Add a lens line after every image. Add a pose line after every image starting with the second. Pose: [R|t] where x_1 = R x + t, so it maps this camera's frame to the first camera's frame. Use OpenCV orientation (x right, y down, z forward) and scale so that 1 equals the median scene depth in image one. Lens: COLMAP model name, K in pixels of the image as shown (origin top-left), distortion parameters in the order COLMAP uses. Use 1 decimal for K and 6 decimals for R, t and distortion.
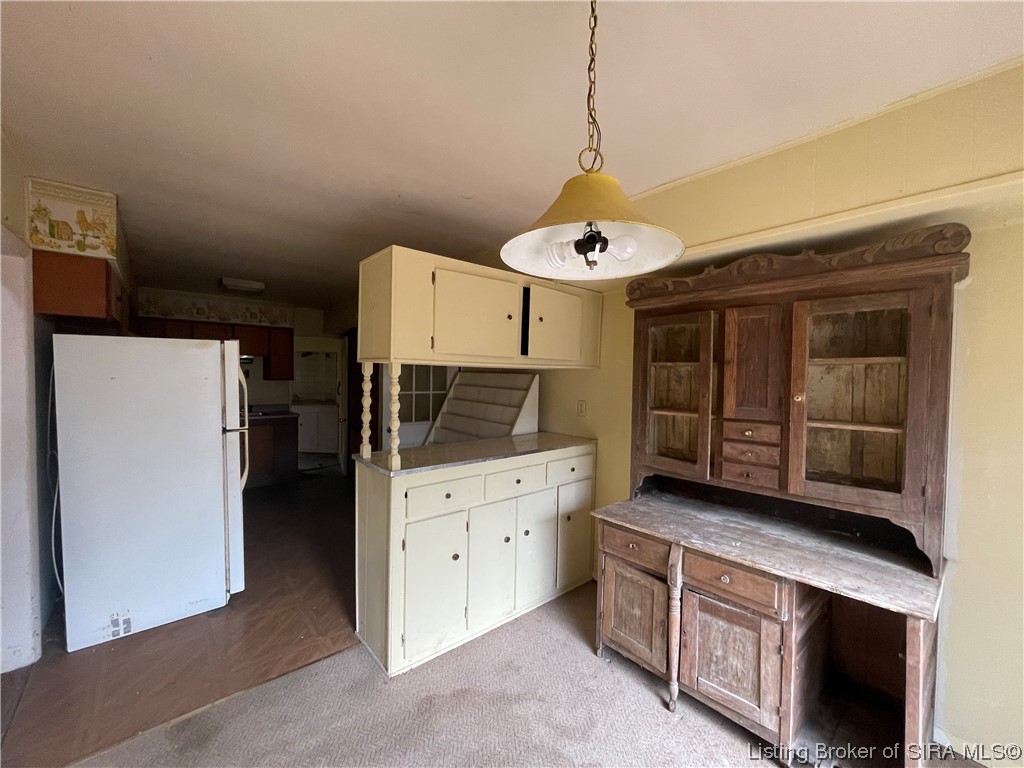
lens RADIAL K [[412.7, 0, 506.3], [0, 412.7, 384.9], [0, 0, 1]] dist [0.000592, 0.000032]
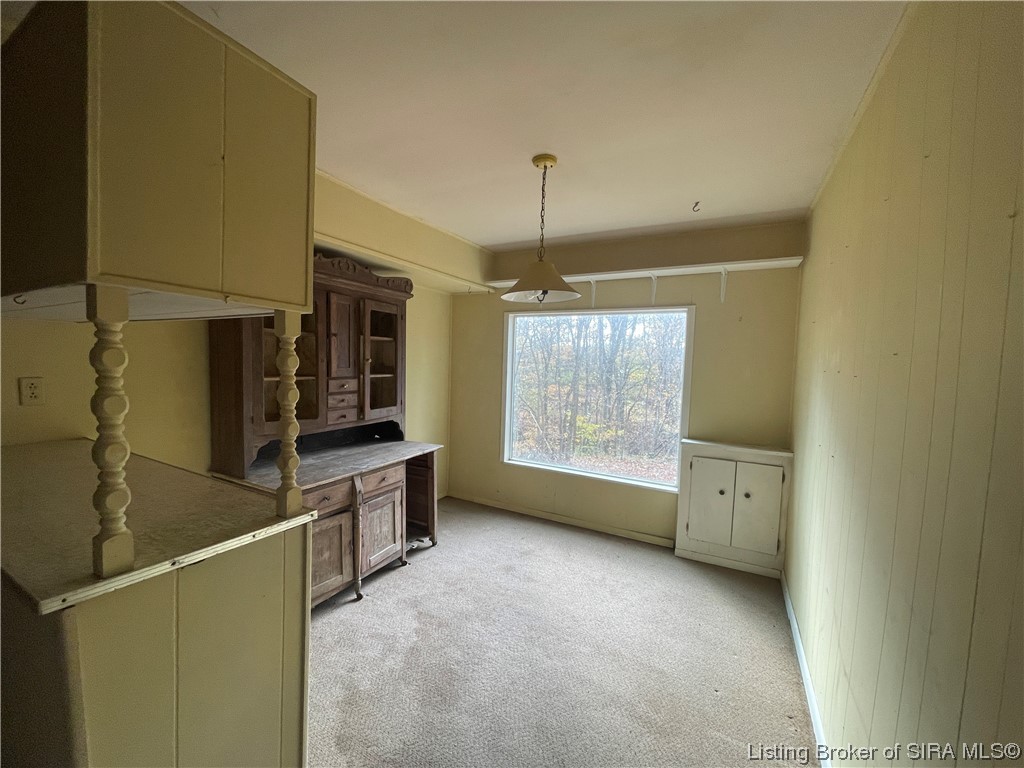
lens RADIAL K [[412.7, 0, 506.3], [0, 412.7, 384.9], [0, 0, 1]] dist [0.000592, 0.000032]
pose [[-0.353792, -0.080502, 0.931853, -0.929890], [-0.014071, 0.996635, 0.080756, -0.009239], [-0.935218, 0.015458, -0.353734, 1.003219]]
